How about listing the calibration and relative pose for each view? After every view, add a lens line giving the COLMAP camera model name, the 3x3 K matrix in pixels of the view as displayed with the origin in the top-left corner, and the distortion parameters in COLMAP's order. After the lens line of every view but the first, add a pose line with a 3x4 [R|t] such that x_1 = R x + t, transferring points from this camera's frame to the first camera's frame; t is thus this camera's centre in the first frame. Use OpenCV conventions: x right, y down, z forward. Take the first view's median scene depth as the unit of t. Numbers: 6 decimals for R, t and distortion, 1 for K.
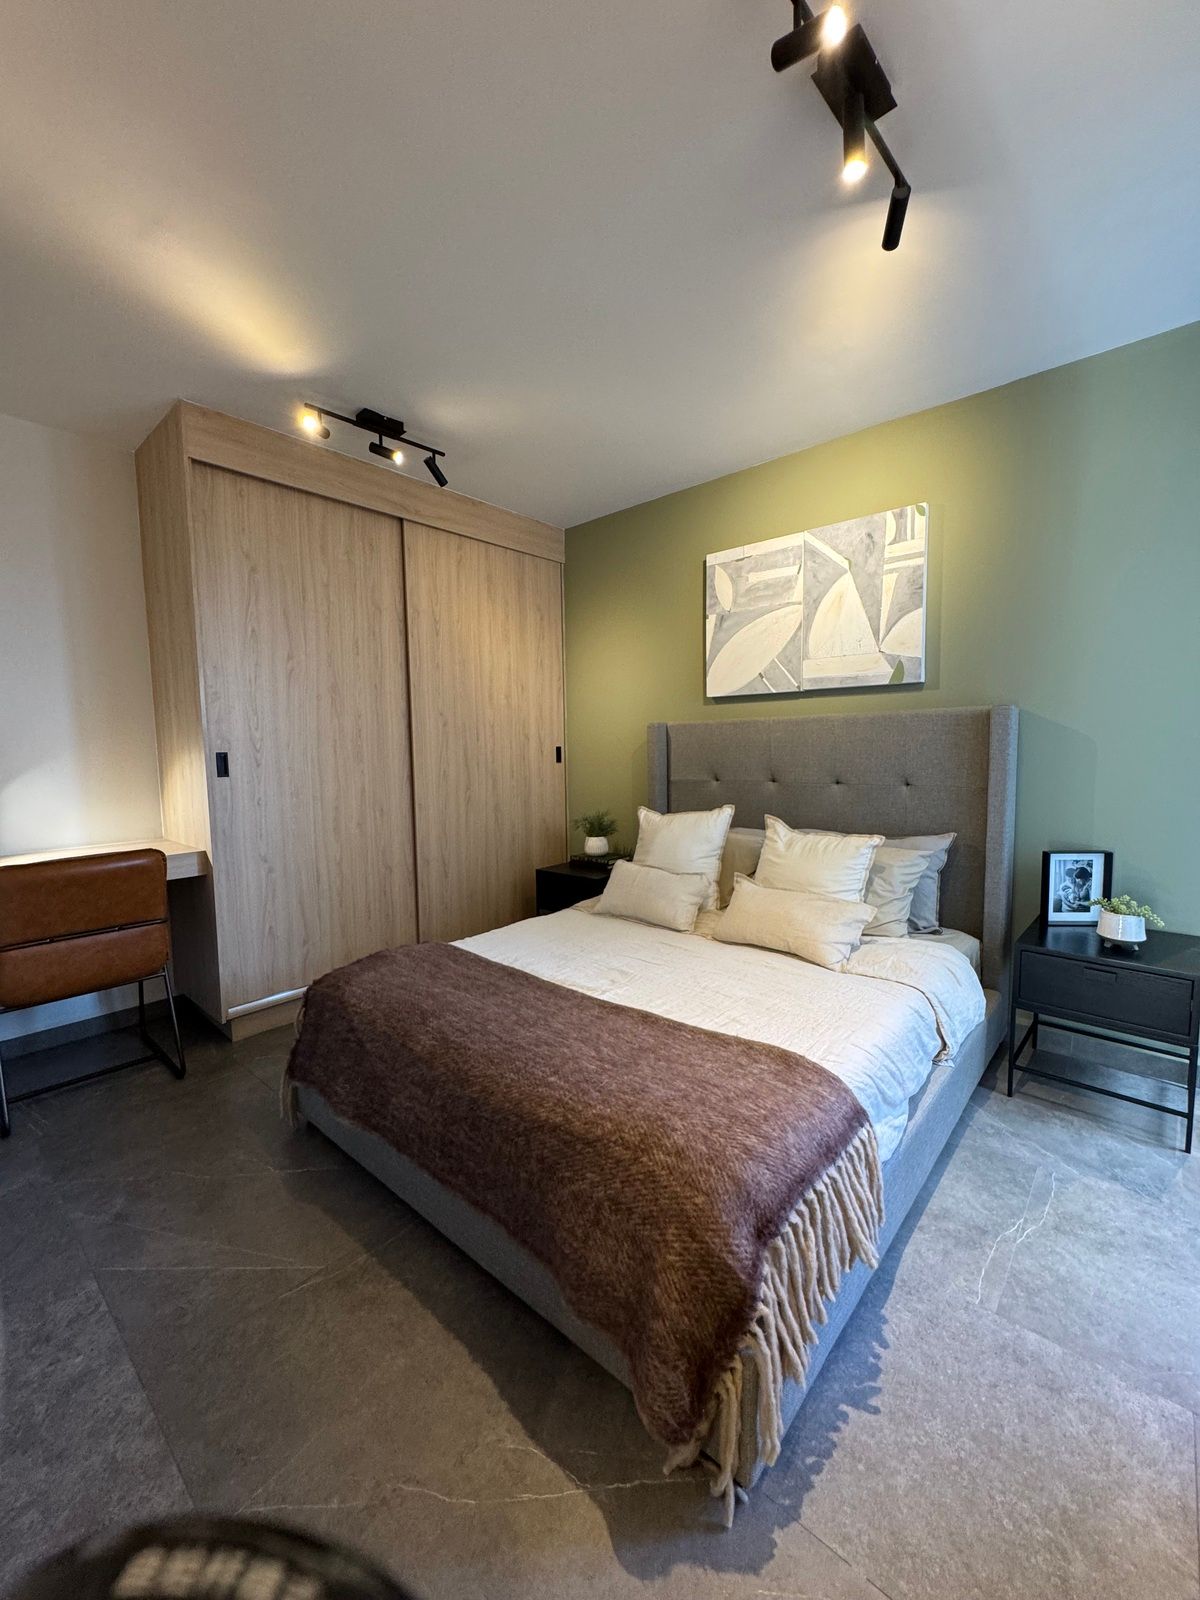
lens RADIAL K [[638.9, 0, 601.9], [0, 638.9, 800.7], [0, 0, 1]] dist [-0.000584, -0.000109]
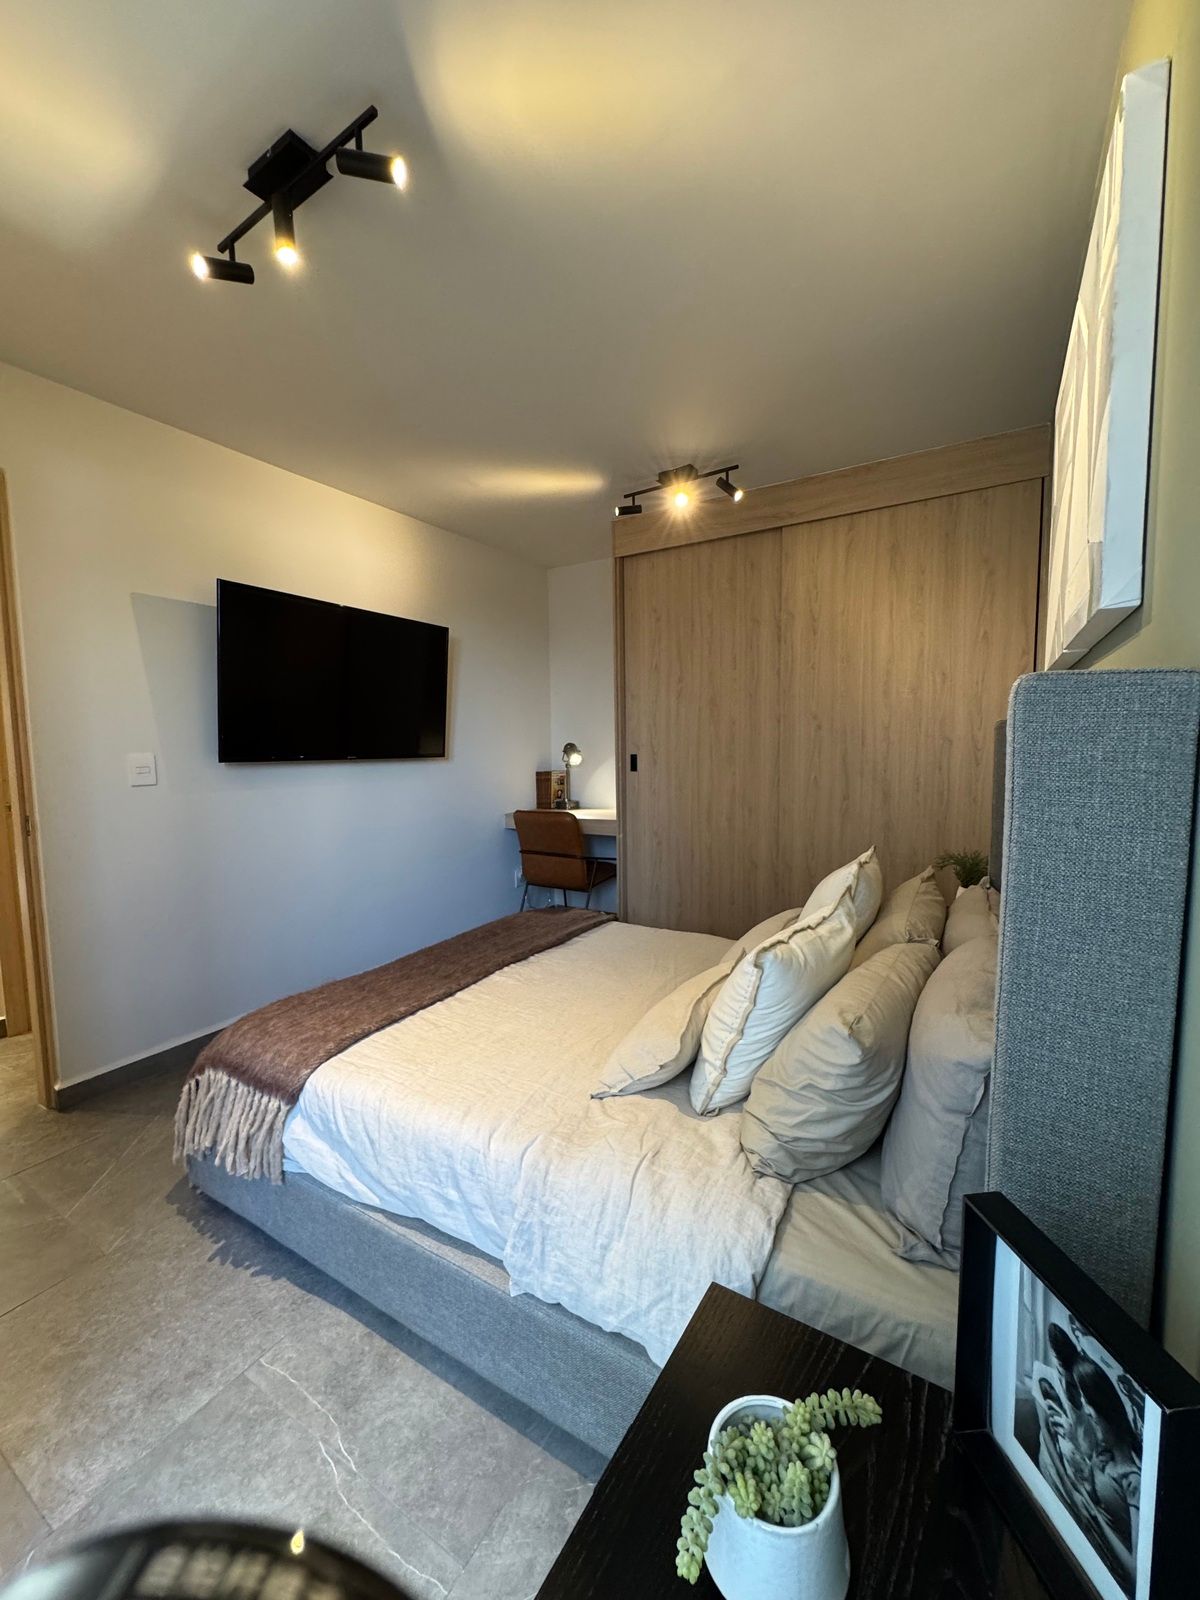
lens RADIAL K [[638.9, 0, 603.8], [0, 638.9, 801.0], [0, 0, 1]] dist [-0.000584, -0.000109]
pose [[0.176849, 0.100445, -0.979099, 0.791936], [-0.074696, 0.993280, 0.088408, -0.091009], [0.981400, 0.057500, 0.183163, 0.660307]]
